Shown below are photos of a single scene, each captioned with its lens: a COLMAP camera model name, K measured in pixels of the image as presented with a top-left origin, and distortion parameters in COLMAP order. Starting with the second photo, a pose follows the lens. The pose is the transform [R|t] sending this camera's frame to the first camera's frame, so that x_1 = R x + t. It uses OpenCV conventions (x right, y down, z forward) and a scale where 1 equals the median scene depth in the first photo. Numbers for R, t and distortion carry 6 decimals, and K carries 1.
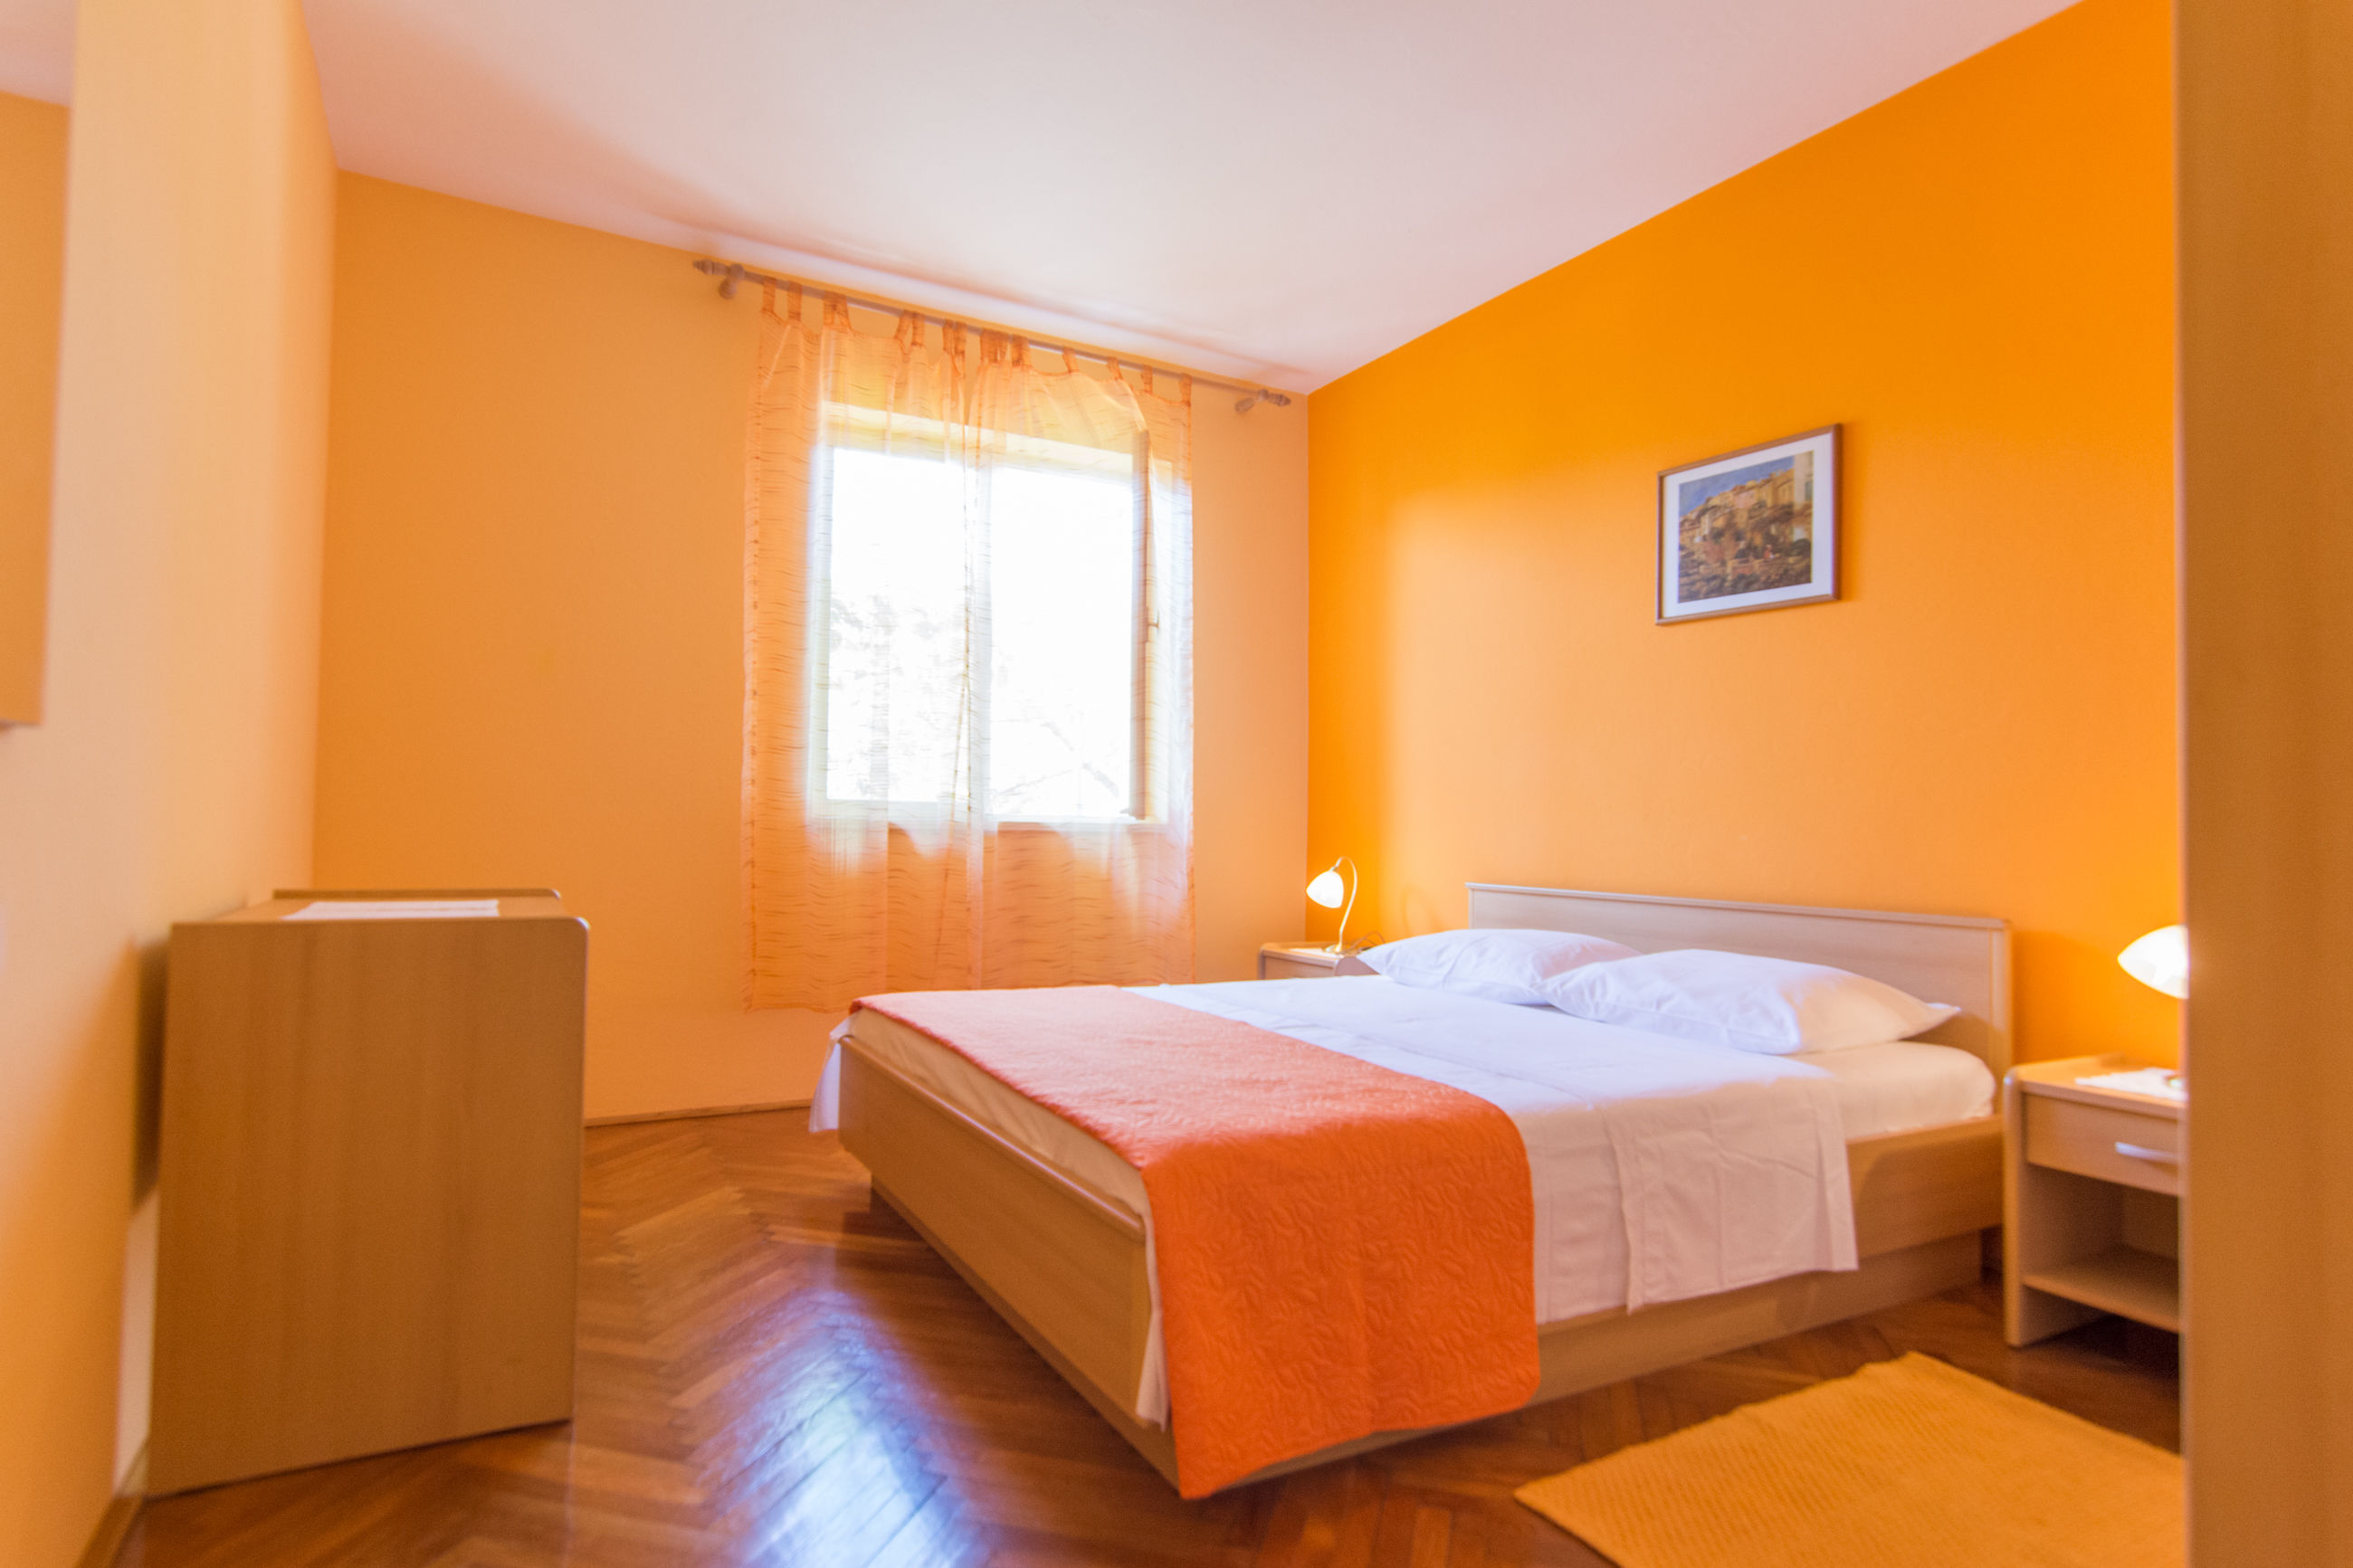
lens RADIAL K [[1148.8, 0, 1176.5], [0, 1148.8, 784.0], [0, 0, 1]] dist [-0.003806, -0.000476]
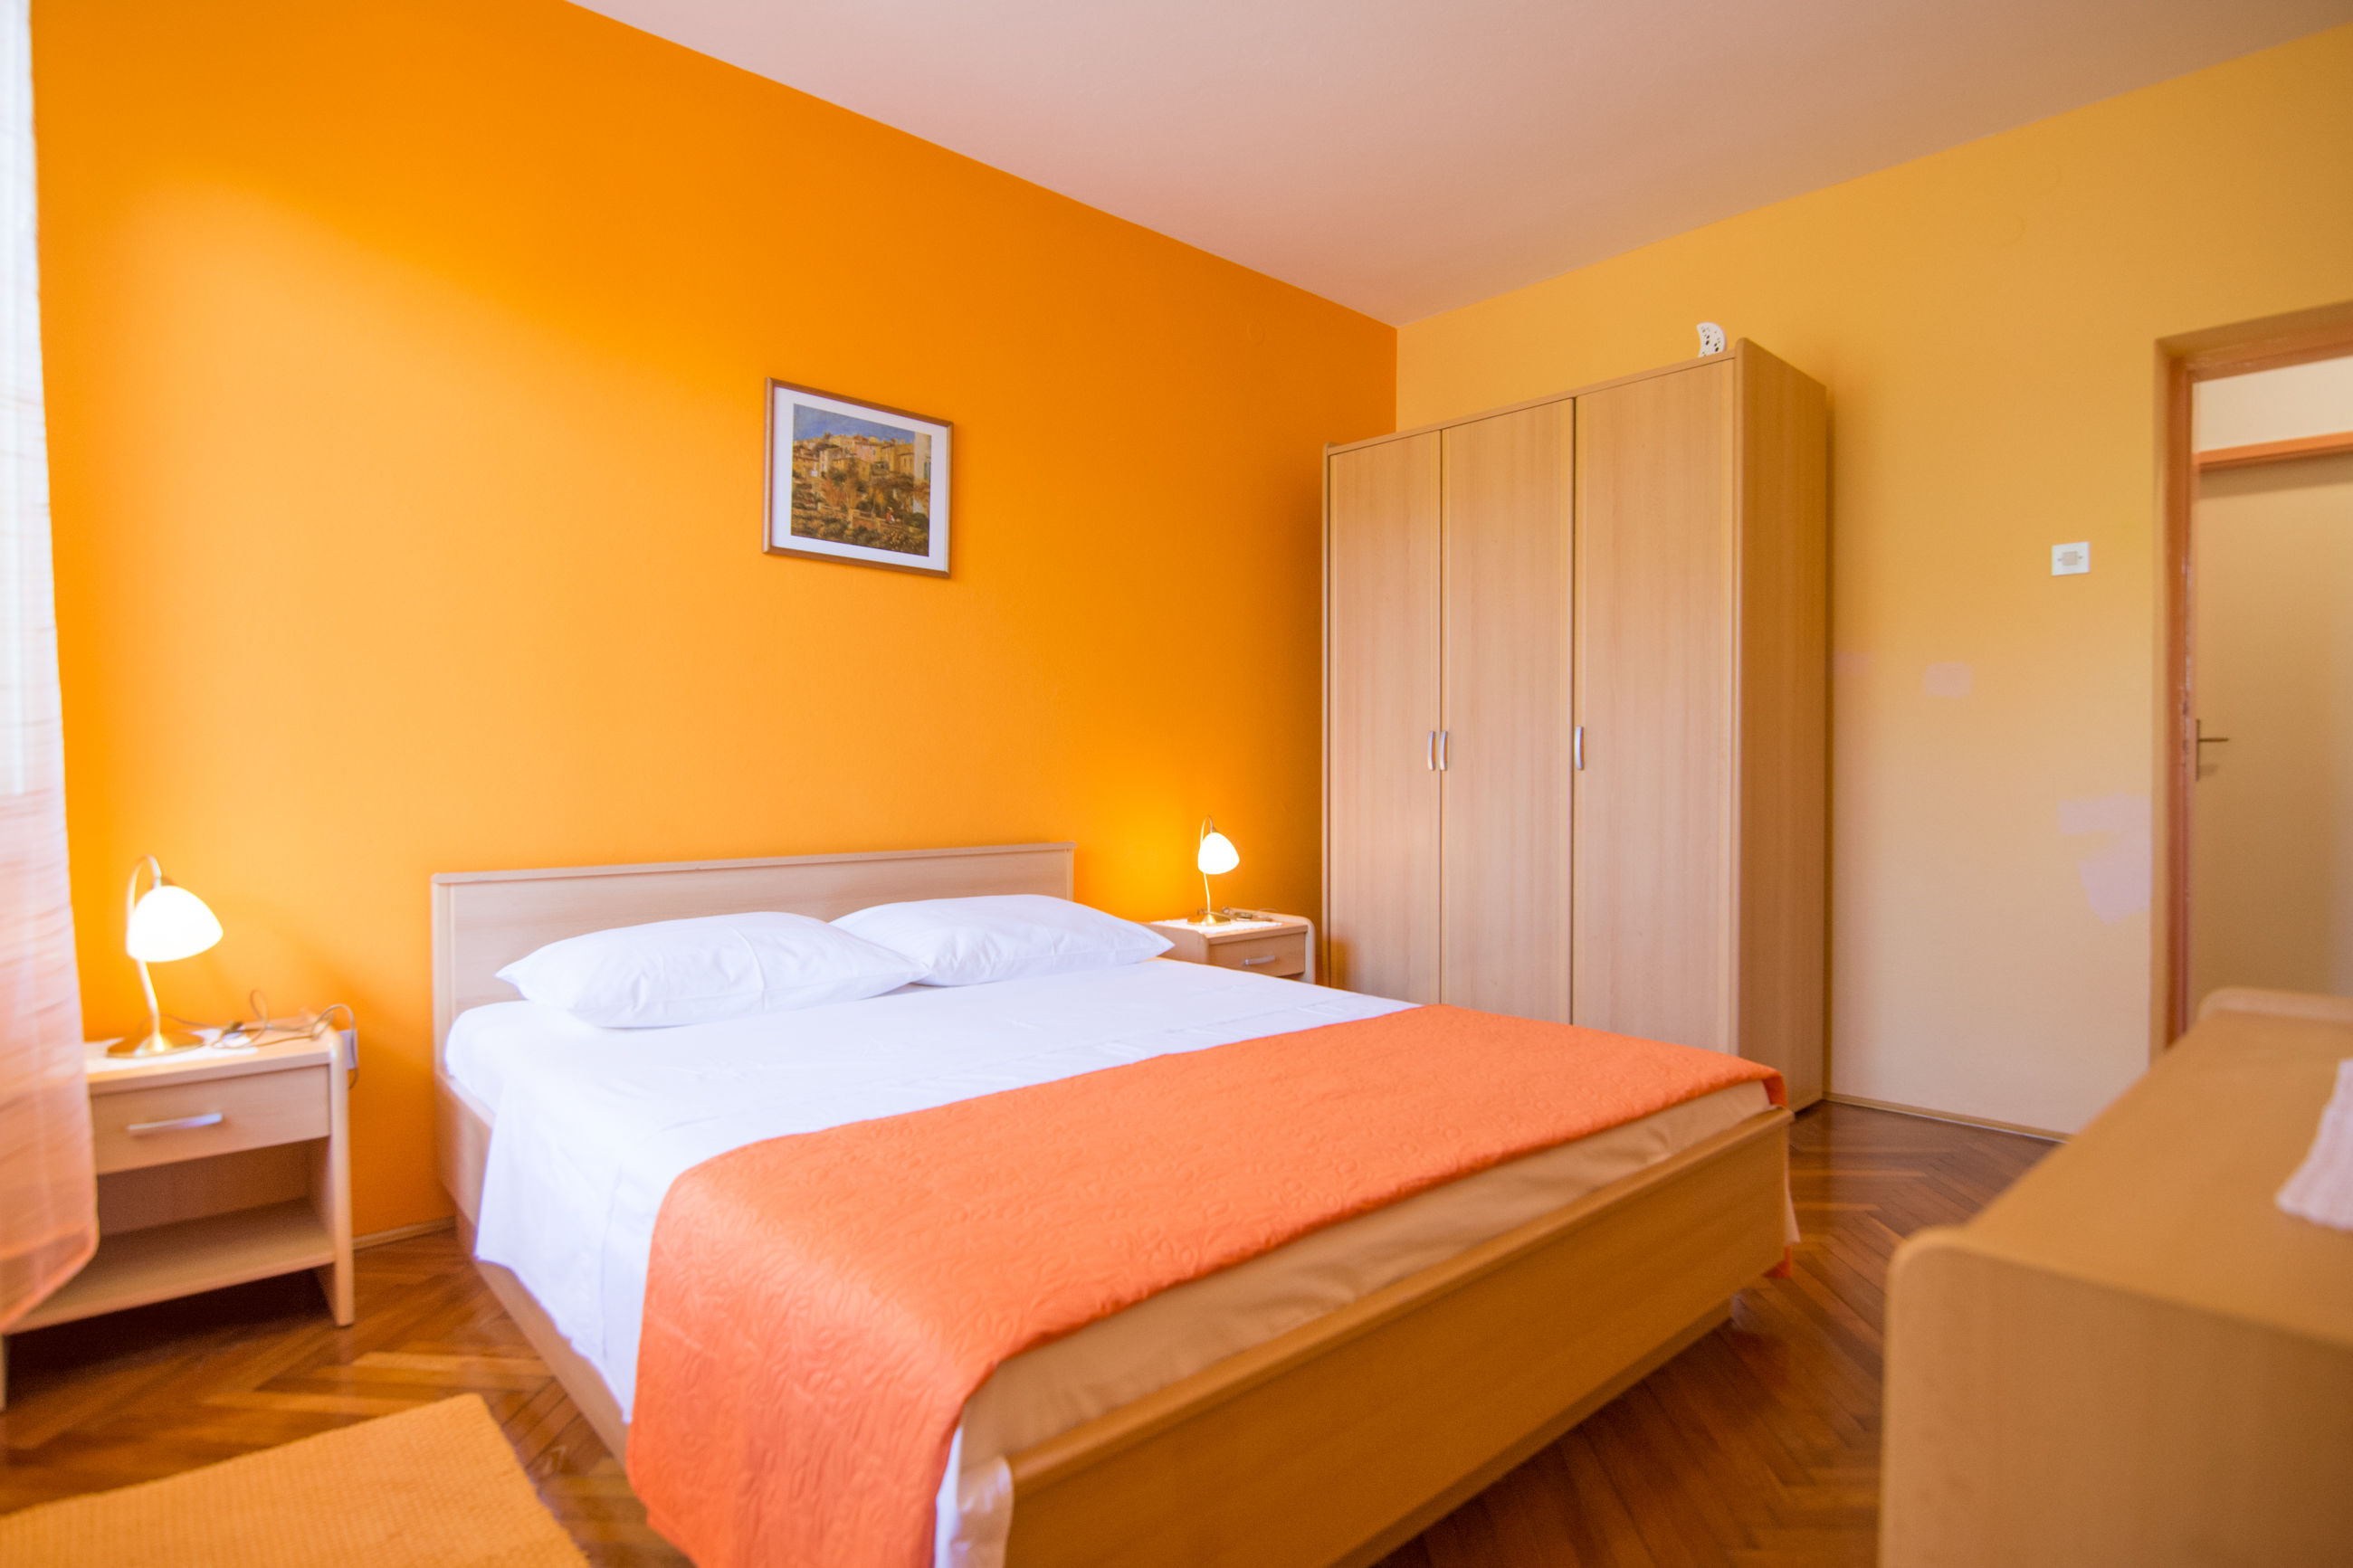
lens RADIAL K [[1148.8, 0, 1176.5], [0, 1148.8, 784.0], [0, 0, 1]] dist [-0.003806, -0.000476]
pose [[-0.171309, -0.026570, 0.984859, -0.551254], [-0.034436, 0.999187, 0.020966, 0.010724], [-0.984615, -0.030323, -0.172085, 0.906342]]
